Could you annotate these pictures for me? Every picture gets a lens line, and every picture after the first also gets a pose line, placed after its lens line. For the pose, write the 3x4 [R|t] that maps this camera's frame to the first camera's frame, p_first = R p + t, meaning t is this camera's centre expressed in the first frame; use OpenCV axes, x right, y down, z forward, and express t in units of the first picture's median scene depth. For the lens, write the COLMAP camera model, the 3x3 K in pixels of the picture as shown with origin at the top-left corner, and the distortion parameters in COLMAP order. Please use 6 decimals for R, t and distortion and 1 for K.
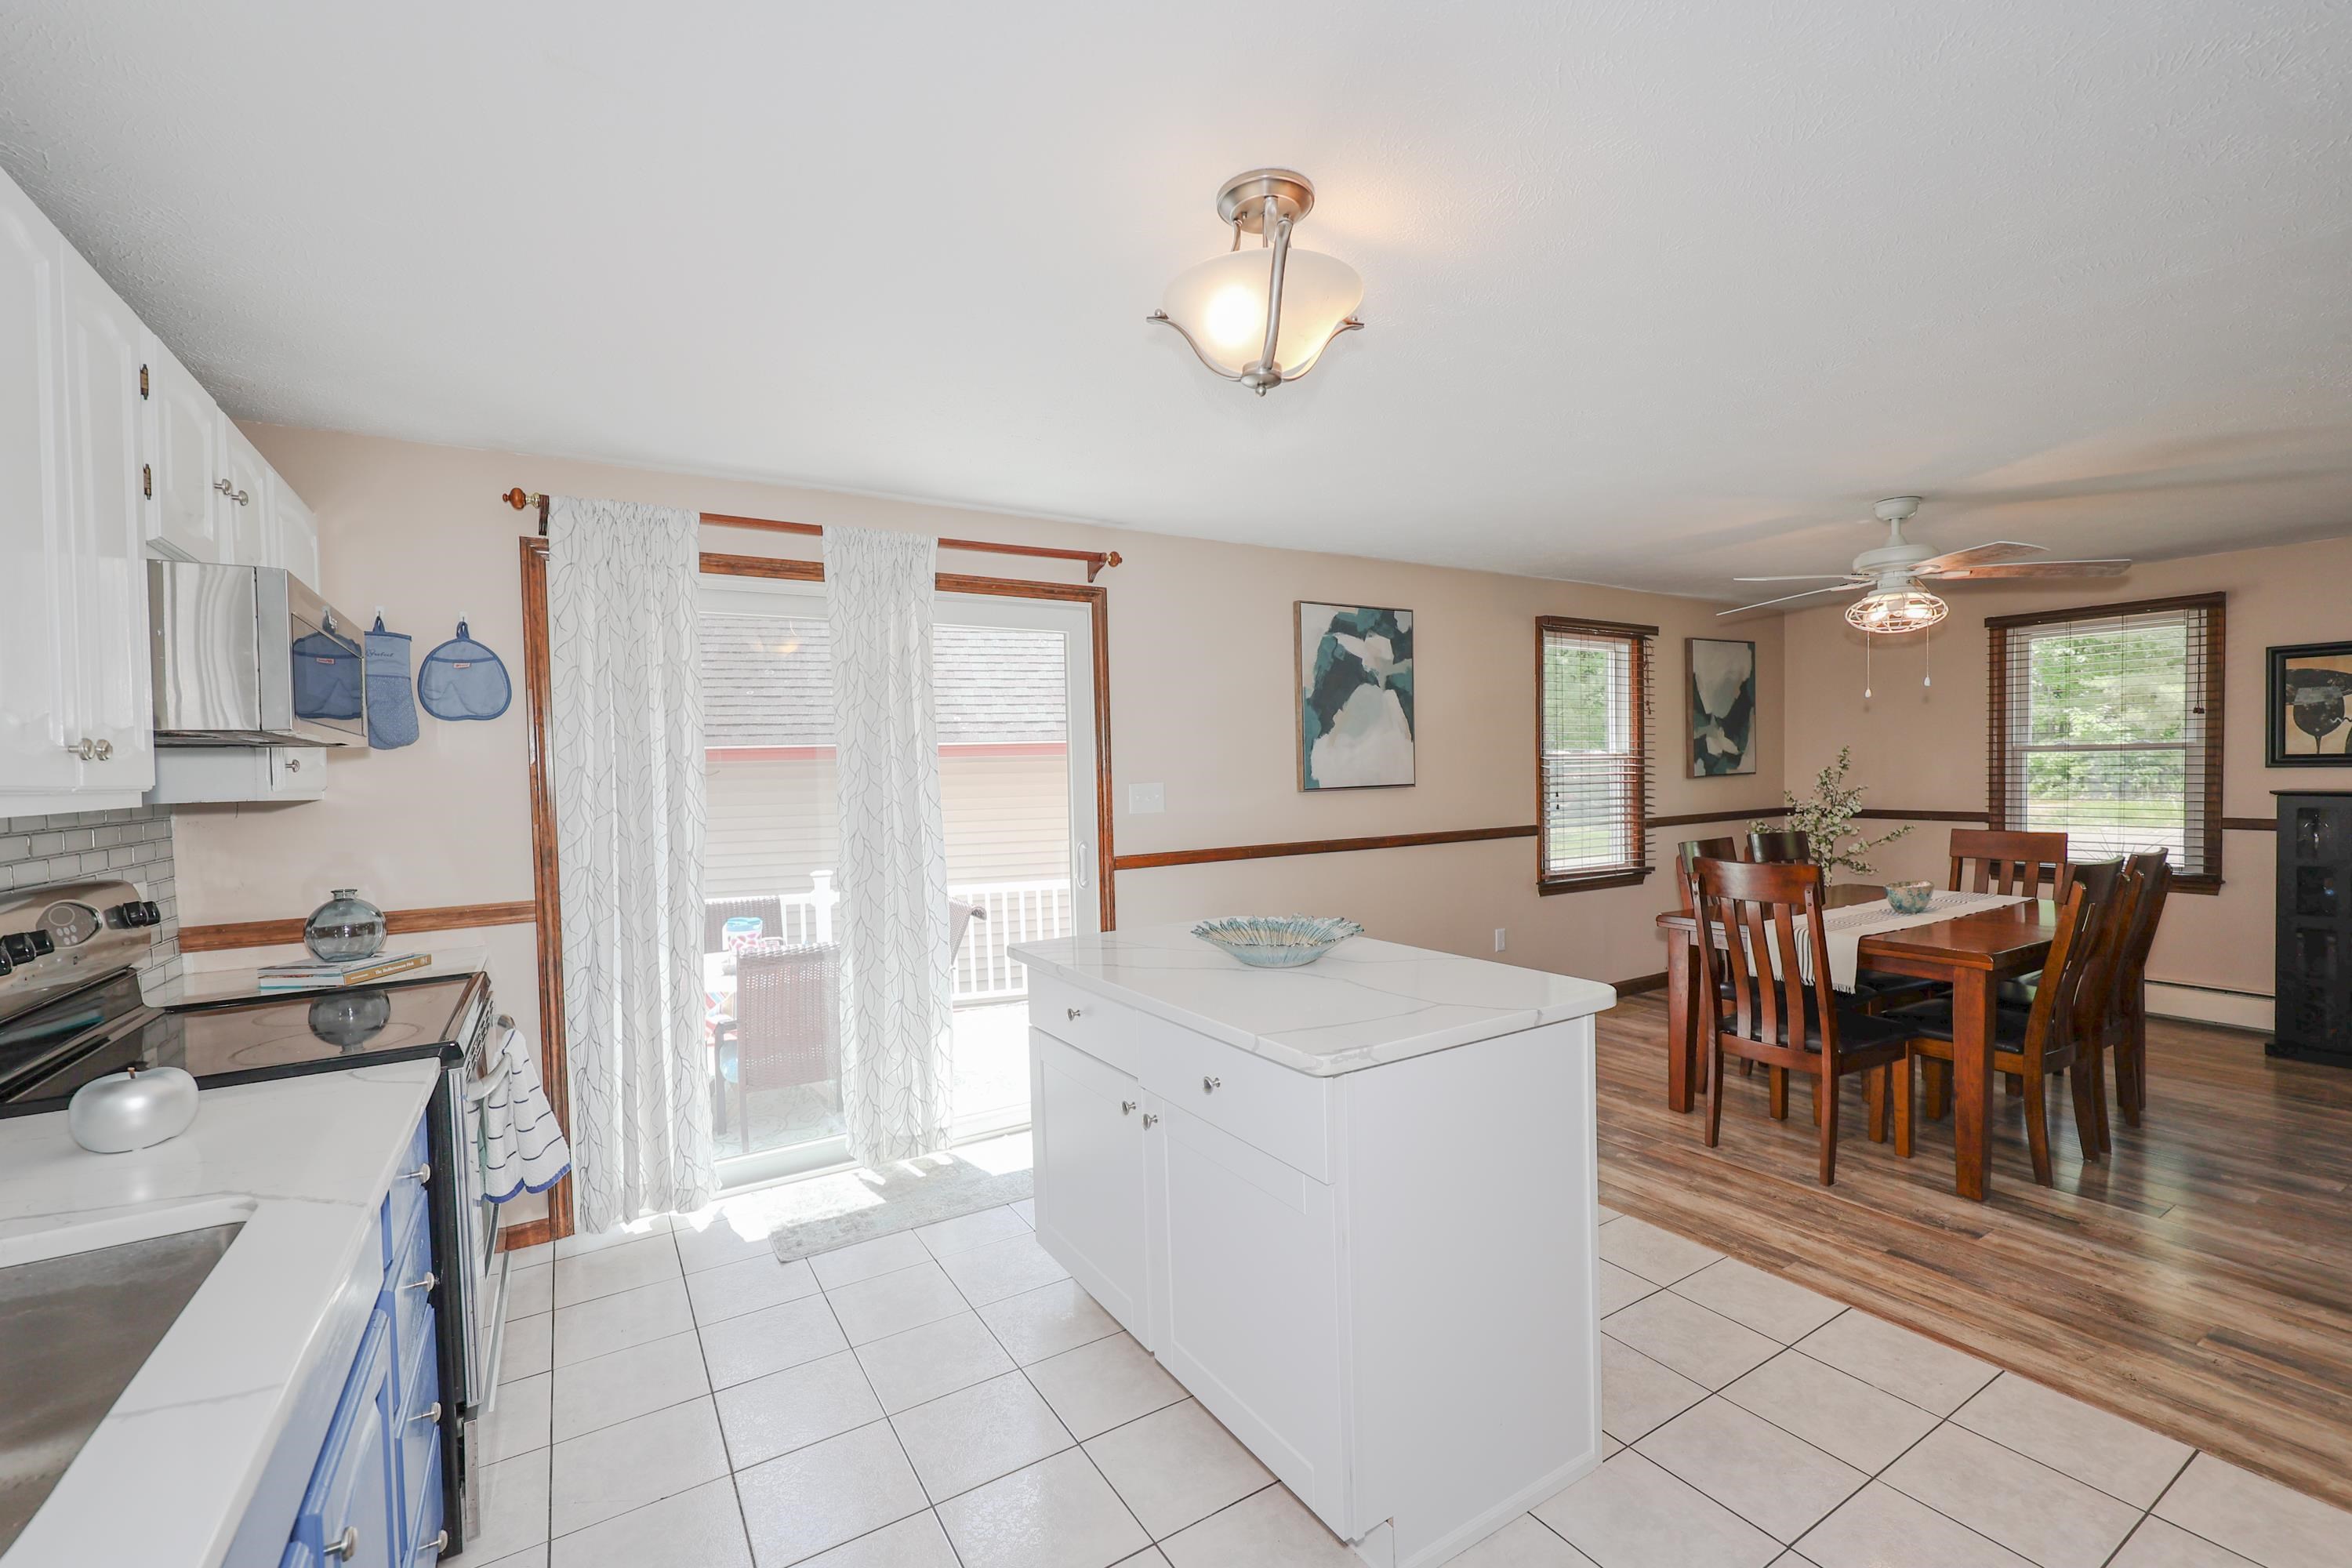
lens RADIAL K [[982.7, 0, 1185.8], [0, 982.7, 795.3], [0, 0, 1]] dist [0.002560, 0.000734]
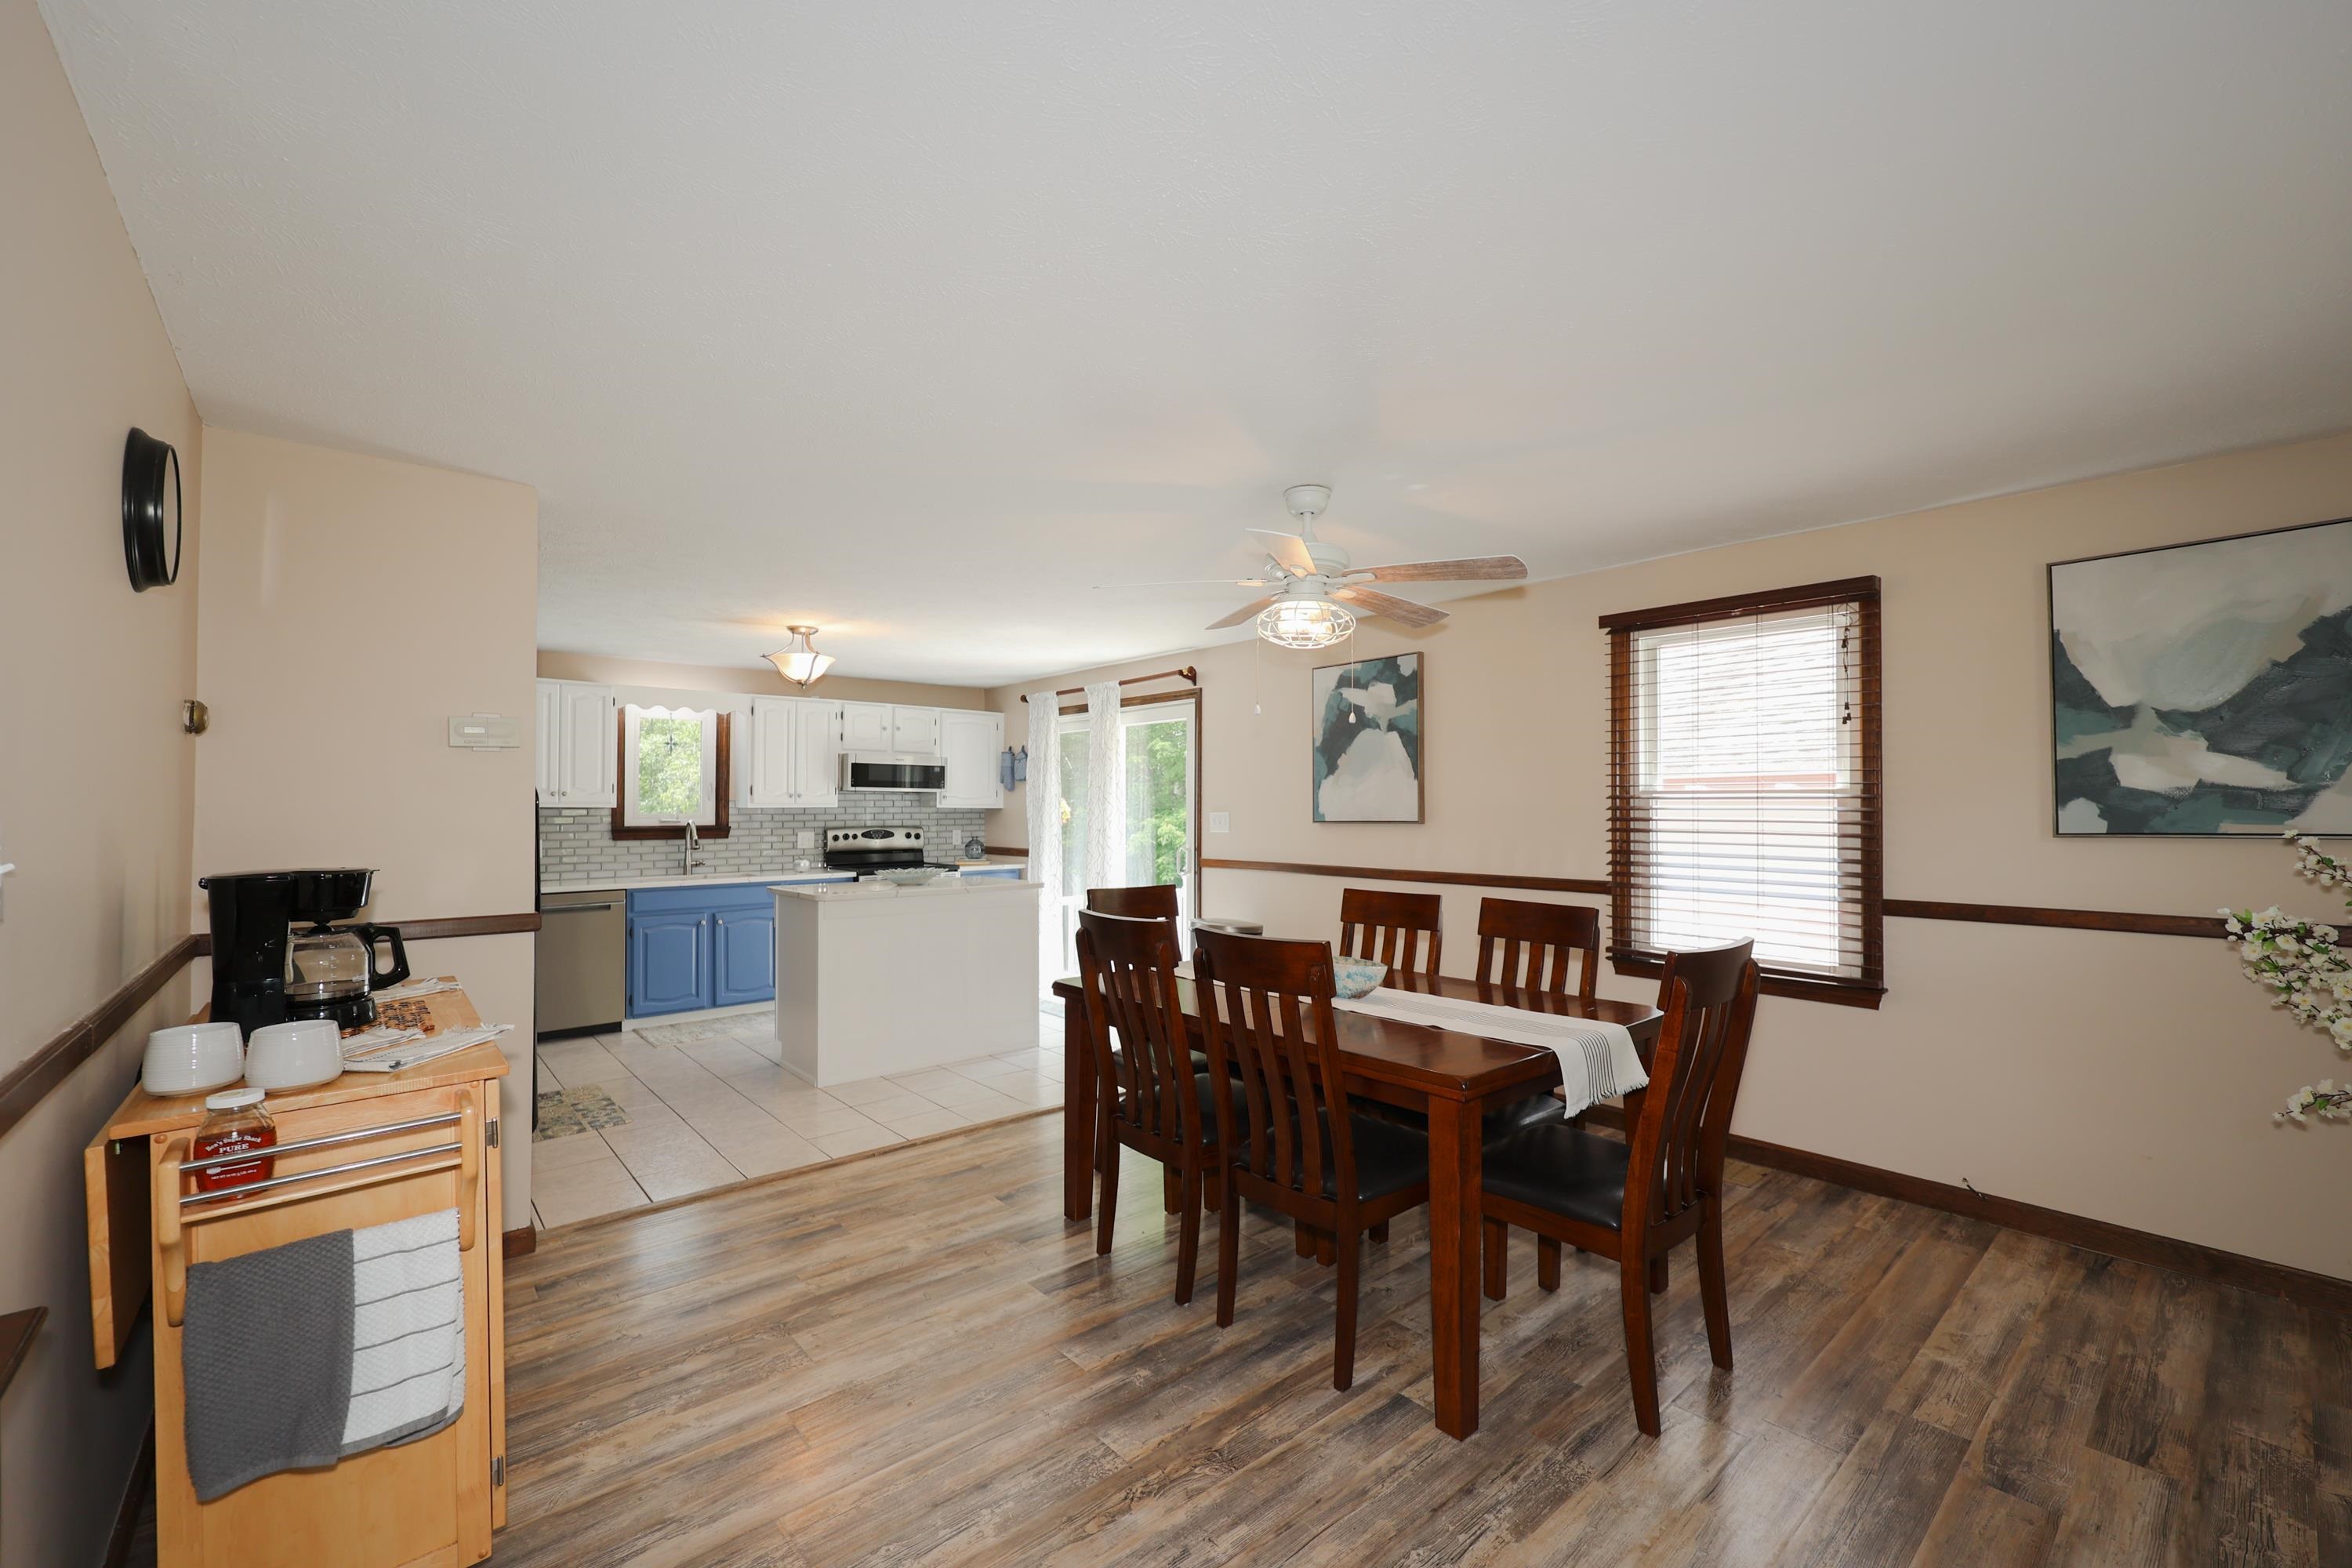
lens RADIAL K [[982.7, 0, 1192.4], [0, 982.7, 796.2], [0, 0, 1]] dist [0.002560, 0.000734]
pose [[0.154257, 0.016522, -0.987893, 1.258940], [-0.017930, 0.999742, 0.013920, -0.049829], [0.987868, 0.015566, 0.154513, 0.637261]]
